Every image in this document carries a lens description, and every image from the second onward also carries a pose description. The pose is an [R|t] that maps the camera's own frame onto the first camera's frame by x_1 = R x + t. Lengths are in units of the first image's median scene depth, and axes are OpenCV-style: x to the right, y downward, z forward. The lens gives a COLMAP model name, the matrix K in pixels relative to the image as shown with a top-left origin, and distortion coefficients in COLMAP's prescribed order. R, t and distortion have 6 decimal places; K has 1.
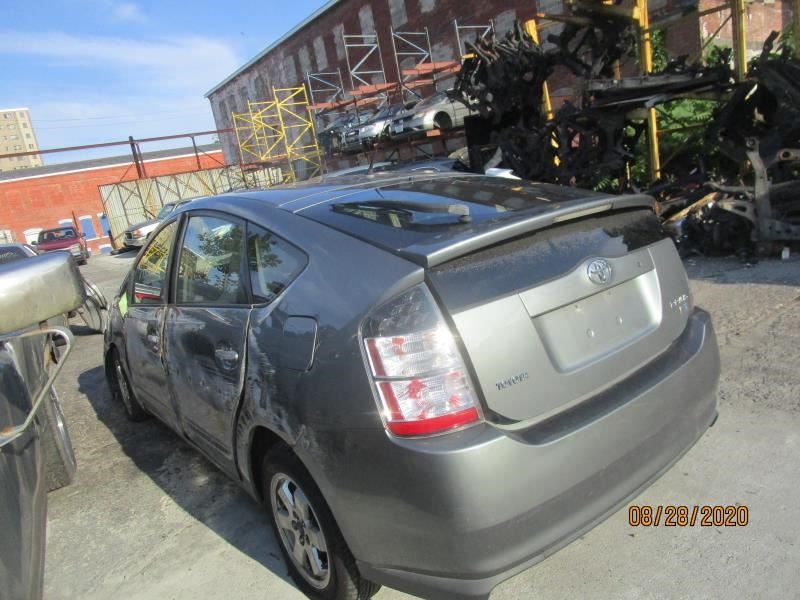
lens RADIAL K [[581.2, 0, 400.0], [0, 581.2, 300.0], [0, 0, 1]] dist [-0.015924, -0.006100]
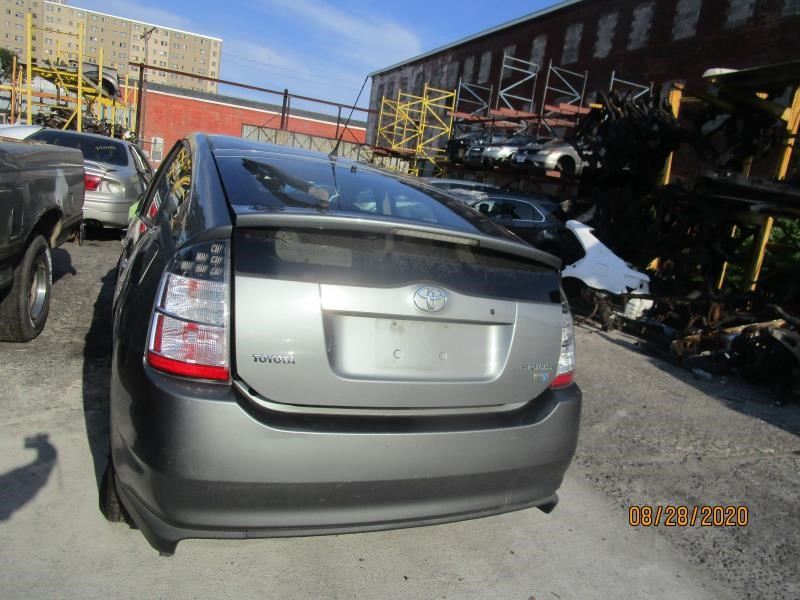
lens RADIAL K [[578.0, 0, 400.0], [0, 578.0, 300.0], [0, 0, 1]] dist [-0.005922, -0.002073]
pose [[0.923643, 0.347915, -0.160746, 0.170908], [-0.351137, 0.936282, 0.008843, -0.014585], [0.153581, 0.048276, 0.986956, 0.009515]]
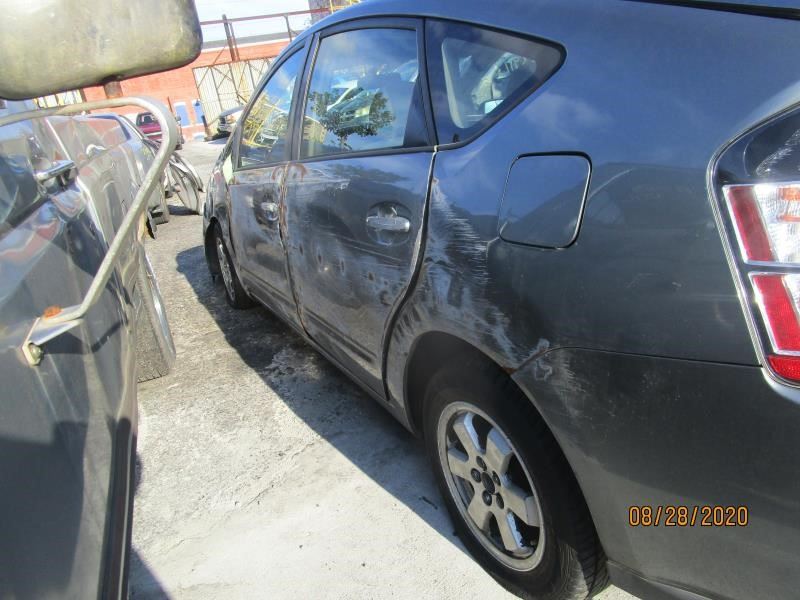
lens RADIAL K [[581.2, 0, 400.0], [0, 581.2, 300.0], [0, 0, 1]] dist [-0.015924, -0.006100]
pose [[0.988553, 0.076640, -0.129961, -0.087061], [-0.054275, 0.984352, 0.167646, 0.031195], [0.140776, -0.158673, 0.977244, 0.150730]]
